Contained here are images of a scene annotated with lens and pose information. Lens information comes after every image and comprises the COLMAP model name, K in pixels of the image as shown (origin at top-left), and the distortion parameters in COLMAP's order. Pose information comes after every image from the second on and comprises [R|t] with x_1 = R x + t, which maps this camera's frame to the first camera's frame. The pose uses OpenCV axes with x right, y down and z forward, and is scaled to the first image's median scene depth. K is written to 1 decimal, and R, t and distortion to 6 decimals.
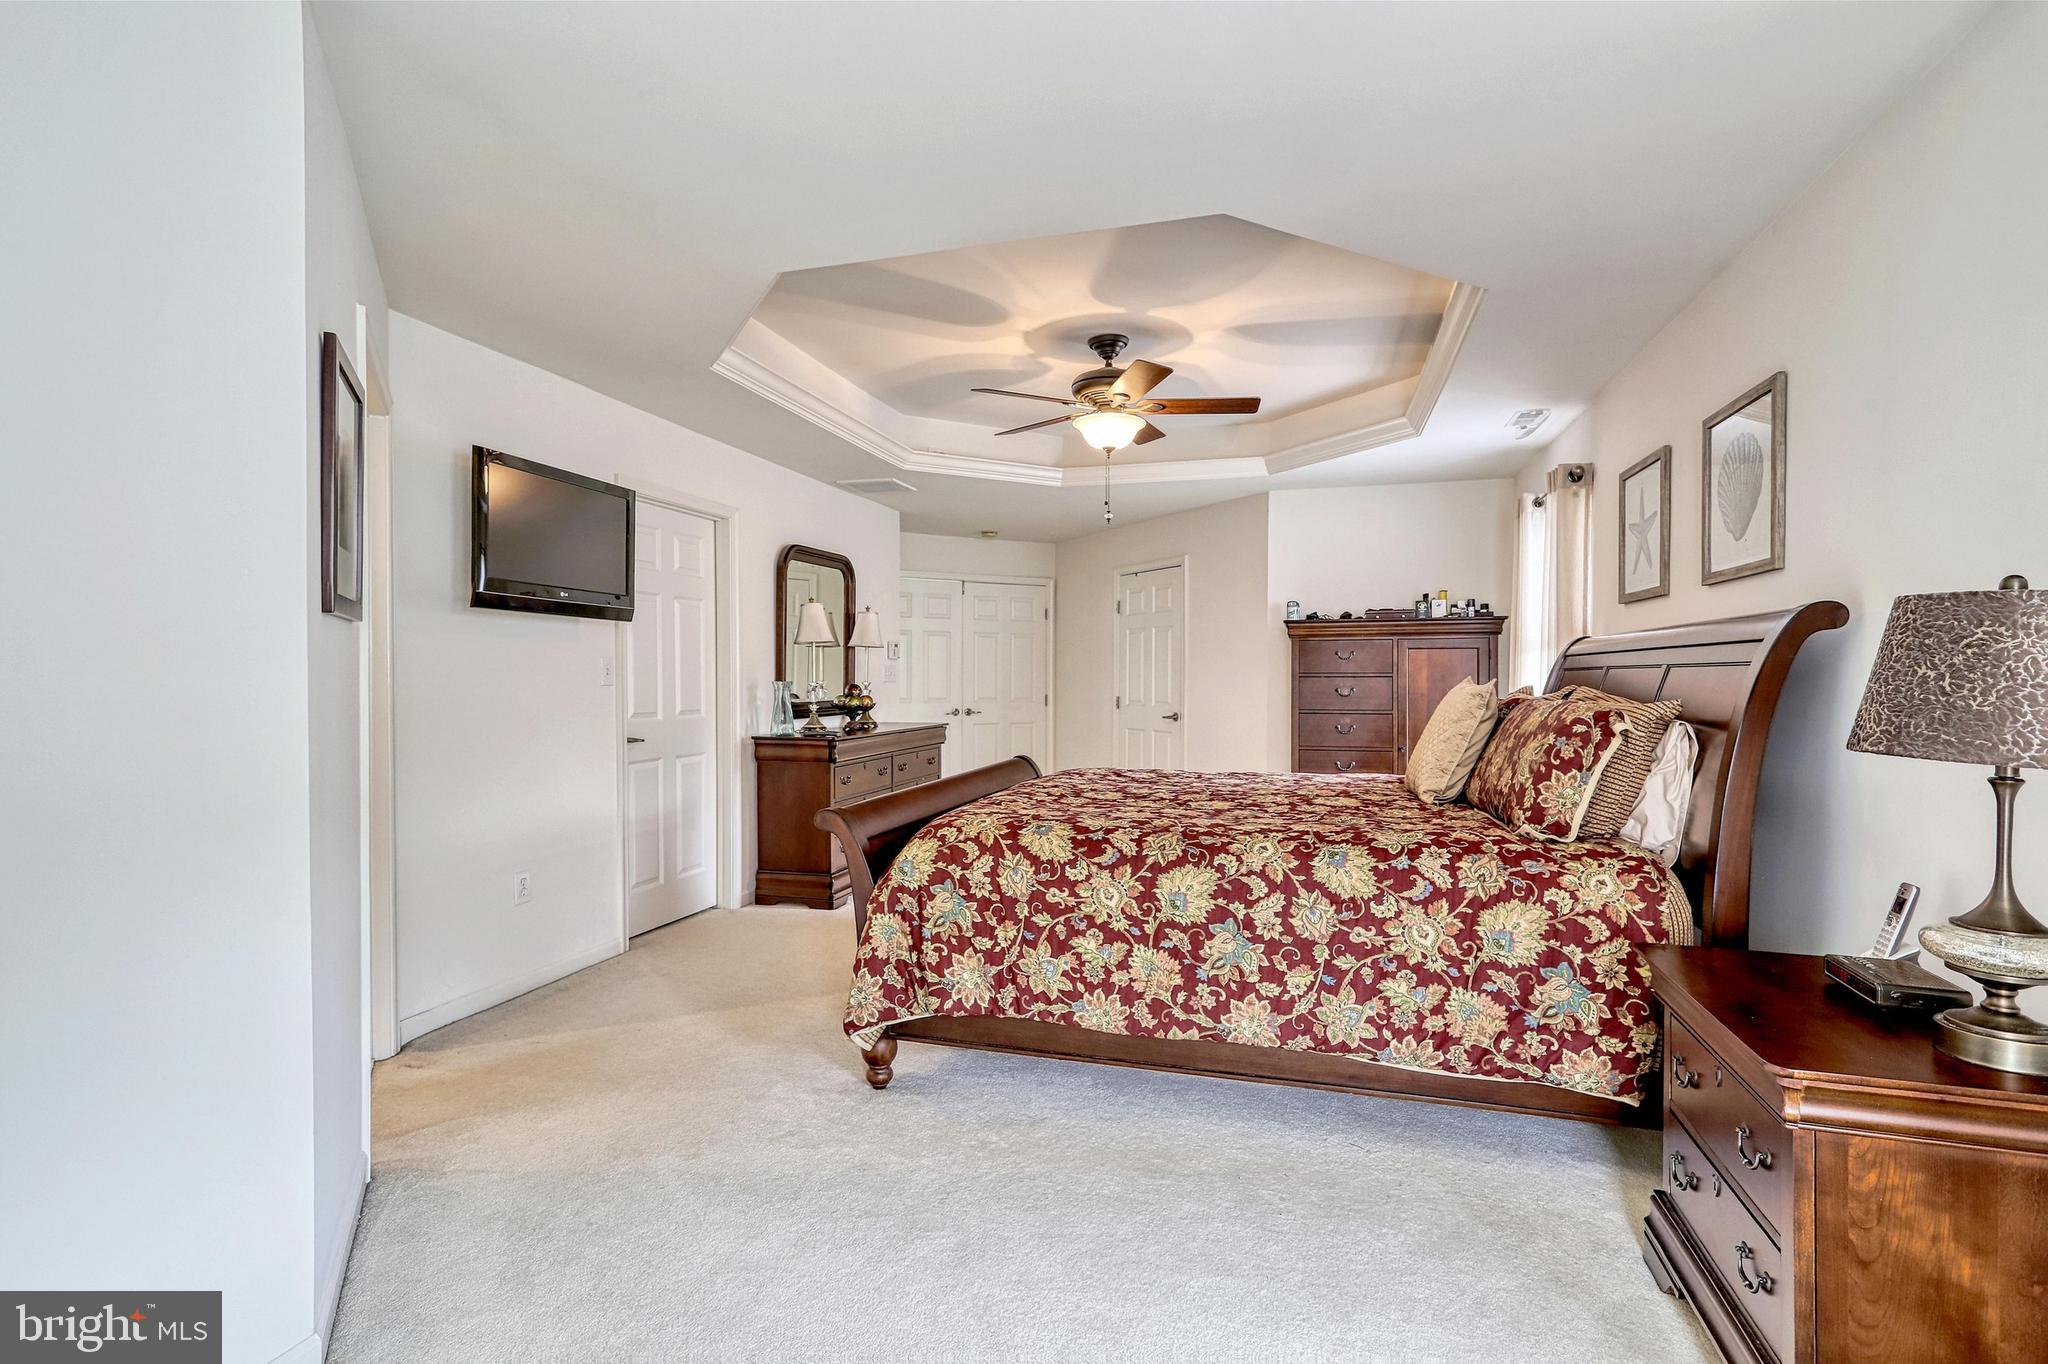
lens RADIAL K [[989.8, 0, 1033.1], [0, 989.8, 674.3], [0, 0, 1]] dist [-0.043308, 0.016527]
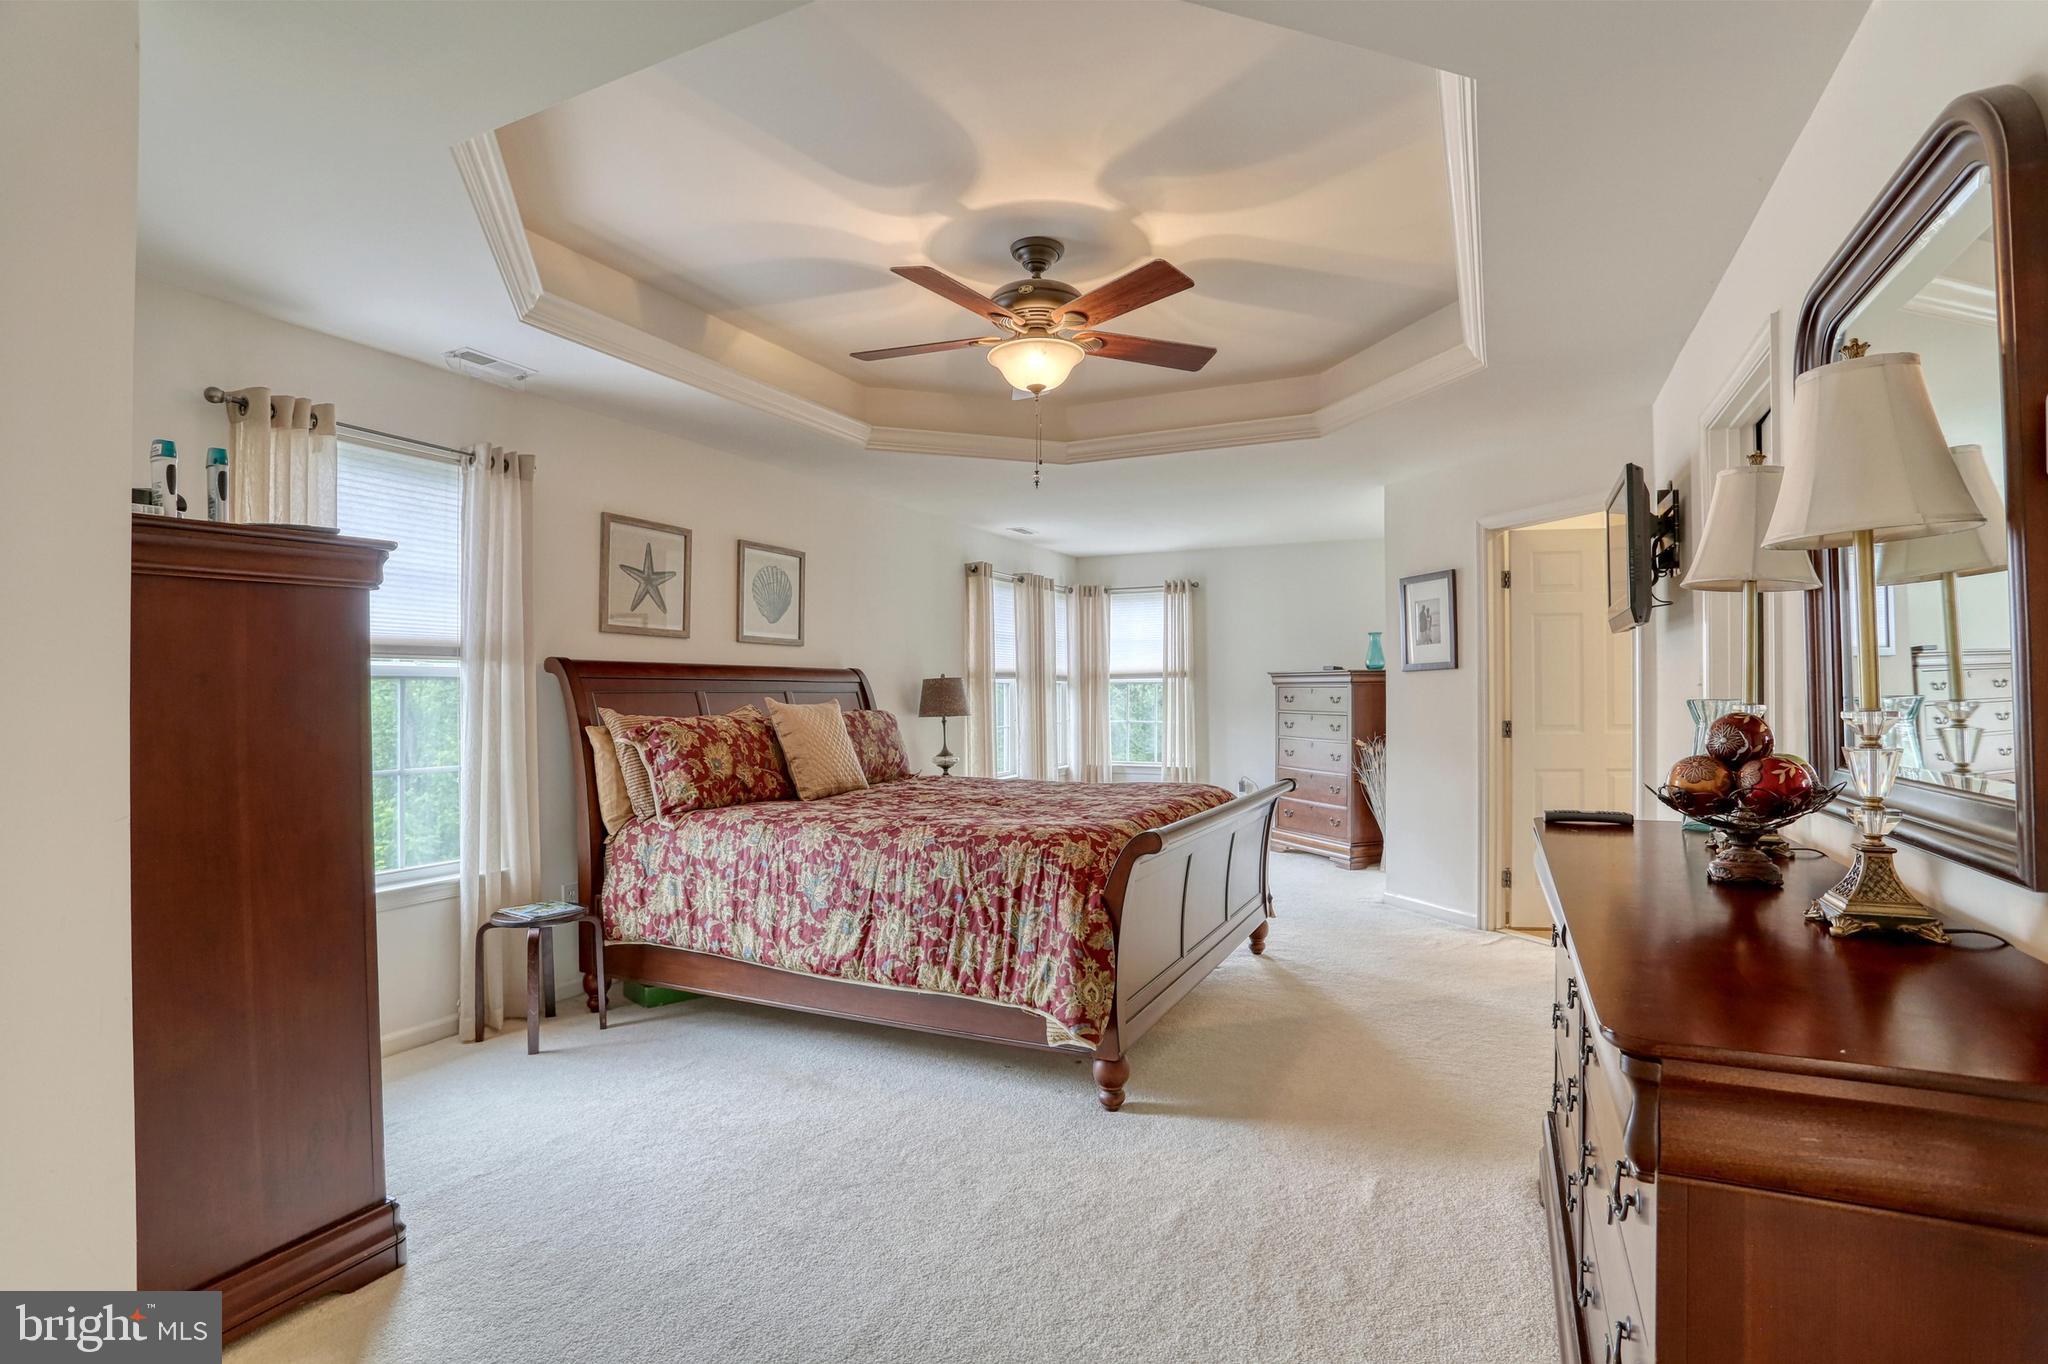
lens RADIAL K [[989.4, 0, 1036.1], [0, 989.4, 682.8], [0, 0, 1]] dist [-0.041636, 0.000604]
pose [[-0.985706, 0.009969, 0.168178, -0.045660], [0.007626, 0.999865, -0.014574, 0.004335], [-0.168301, -0.013083, -0.985649, 1.735141]]
